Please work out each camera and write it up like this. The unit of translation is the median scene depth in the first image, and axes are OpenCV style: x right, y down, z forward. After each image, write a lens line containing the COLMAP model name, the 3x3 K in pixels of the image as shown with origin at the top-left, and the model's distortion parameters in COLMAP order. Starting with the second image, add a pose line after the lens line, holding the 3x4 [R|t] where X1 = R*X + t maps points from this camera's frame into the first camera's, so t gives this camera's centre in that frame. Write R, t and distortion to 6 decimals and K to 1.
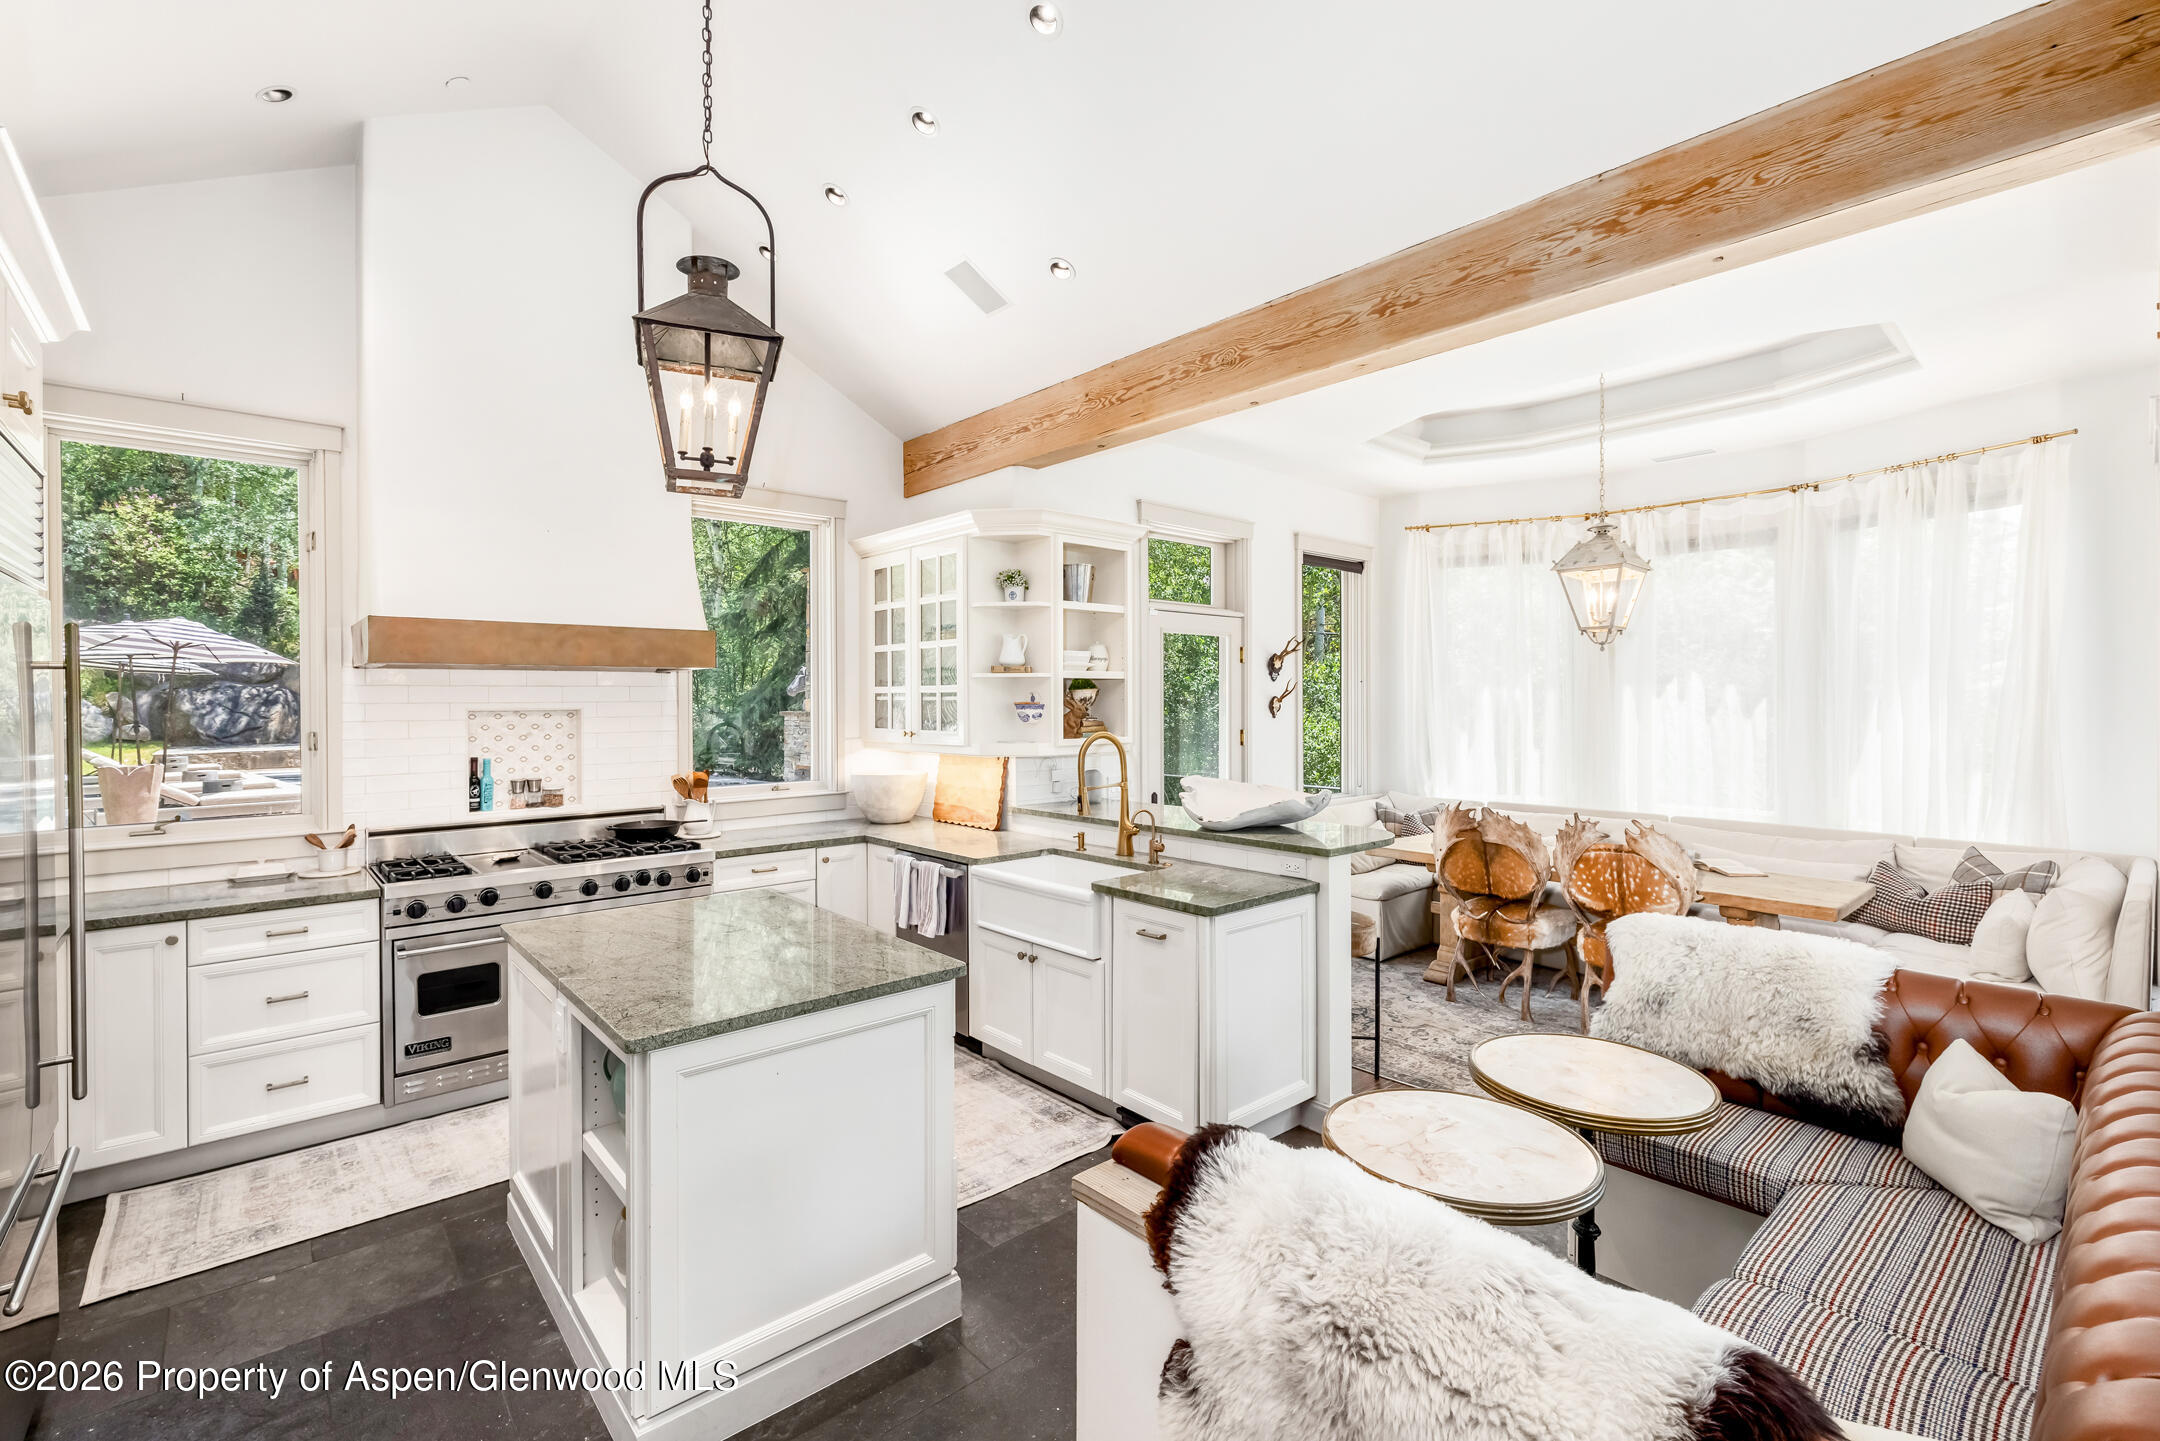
lens RADIAL K [[954.4, 0, 1047.8], [0, 954.4, 706.4], [0, 0, 1]] dist [0.003831, -0.000208]
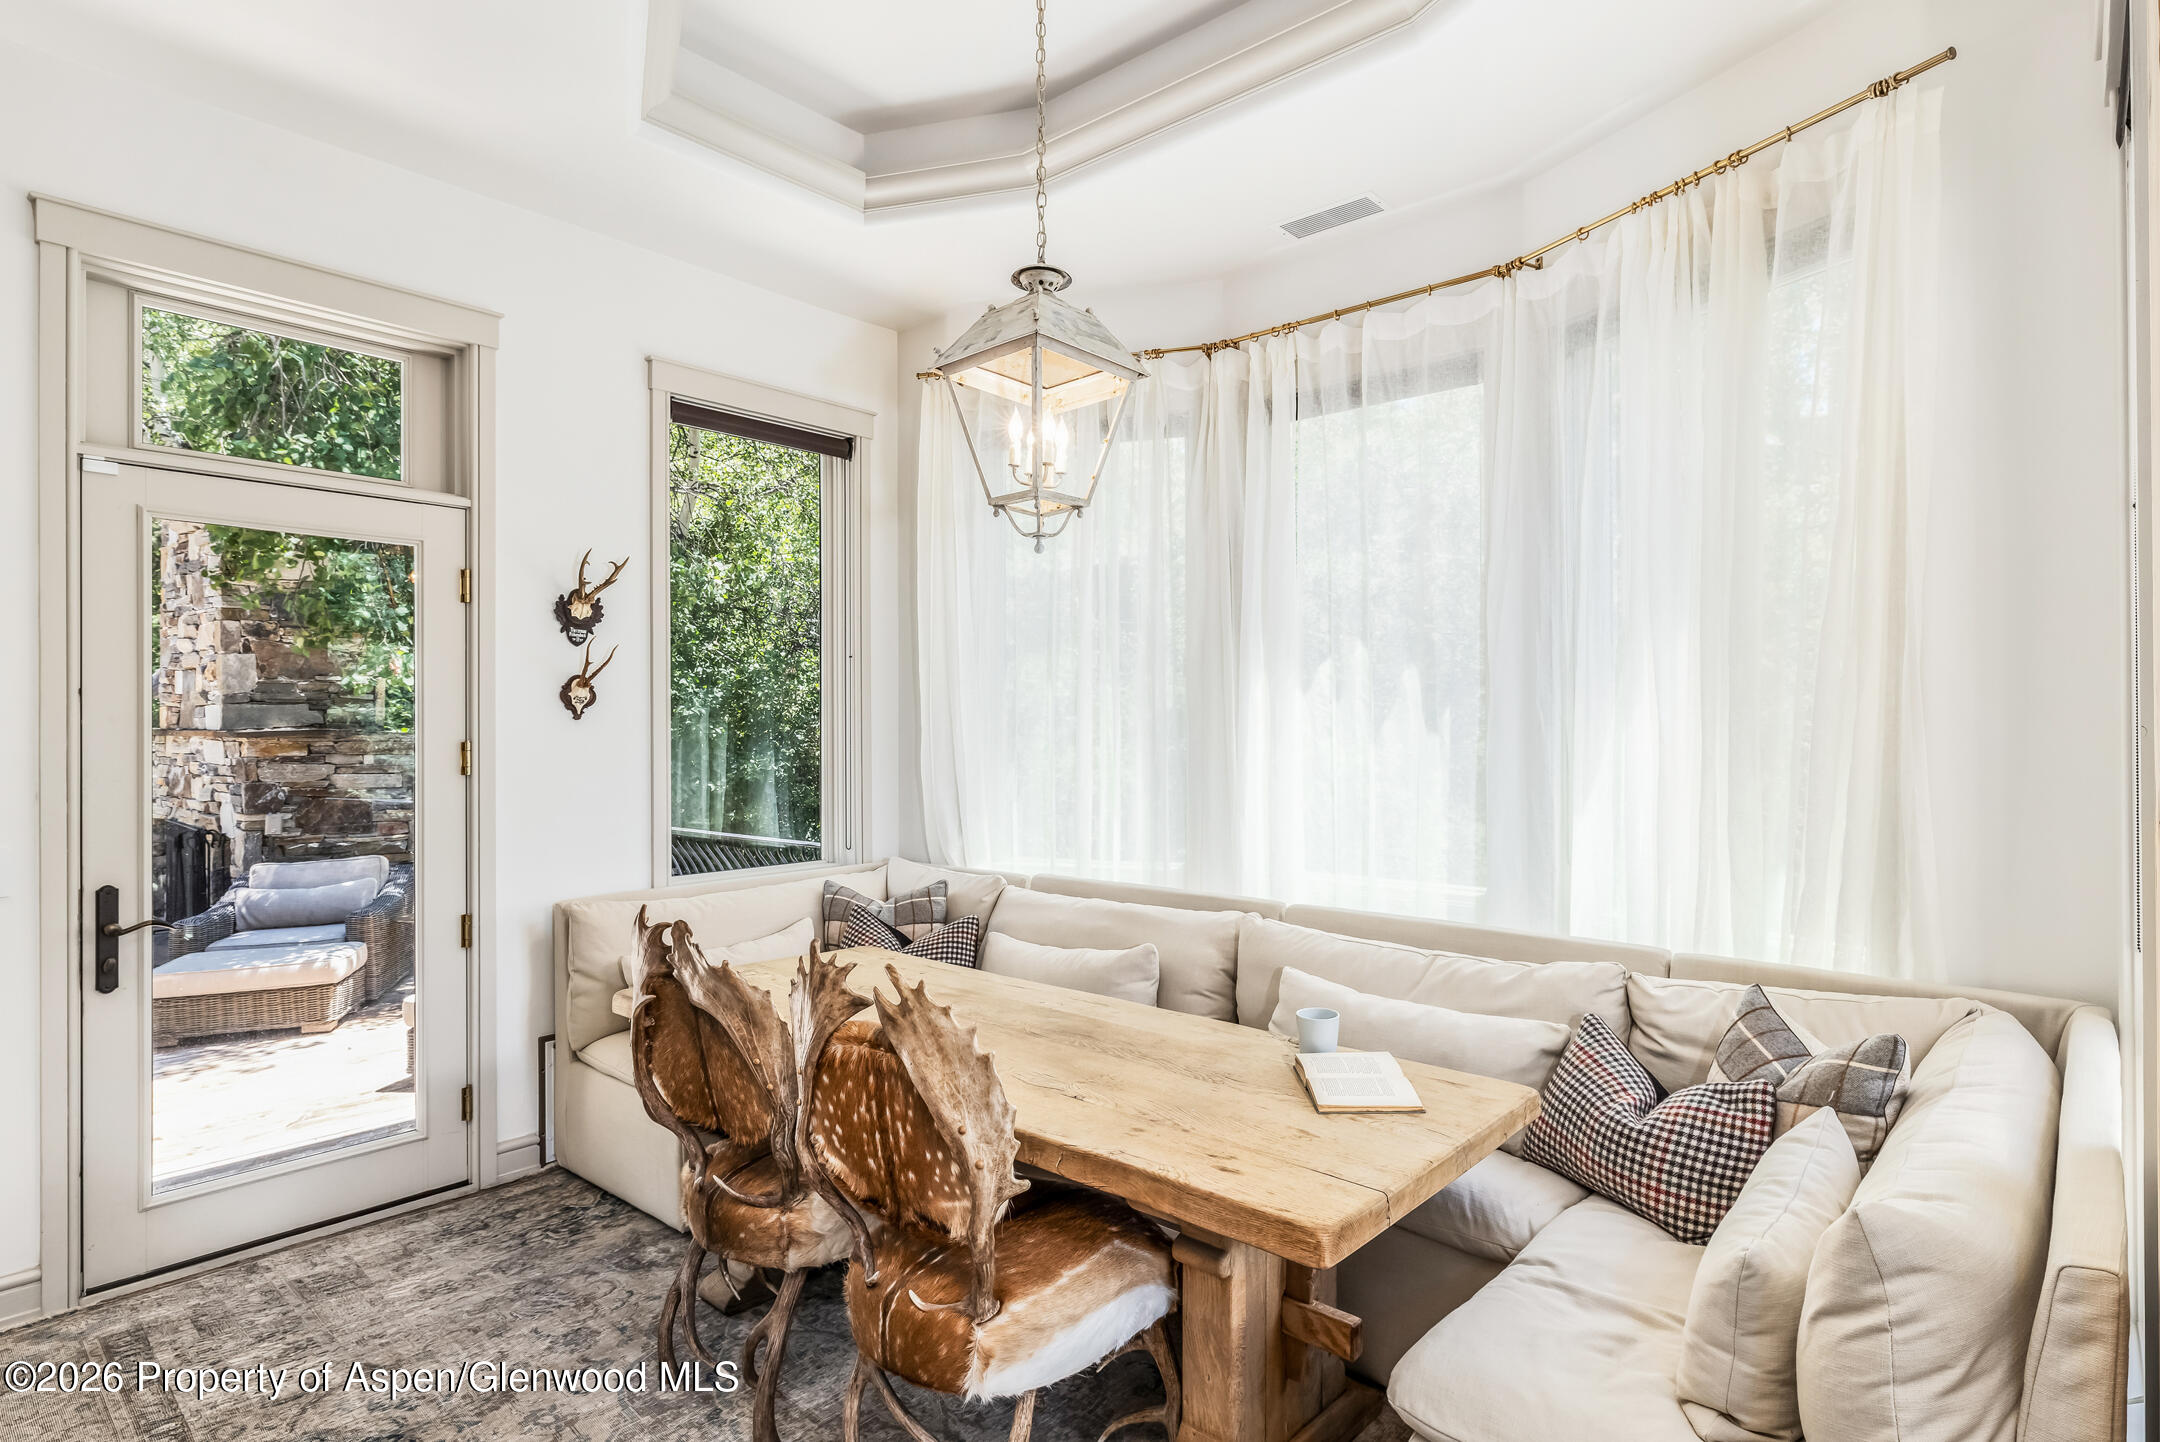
lens RADIAL K [[1152.4, 0, 1096.6], [0, 1152.4, 732.6], [0, 0, 1]] dist [-0.002483, 0.000506]
pose [[0.988254, -0.002619, 0.152799, 0.485504], [0.003001, 0.999993, -0.002268, 0.024925], [-0.152792, 0.002700, 0.988255, 0.433167]]
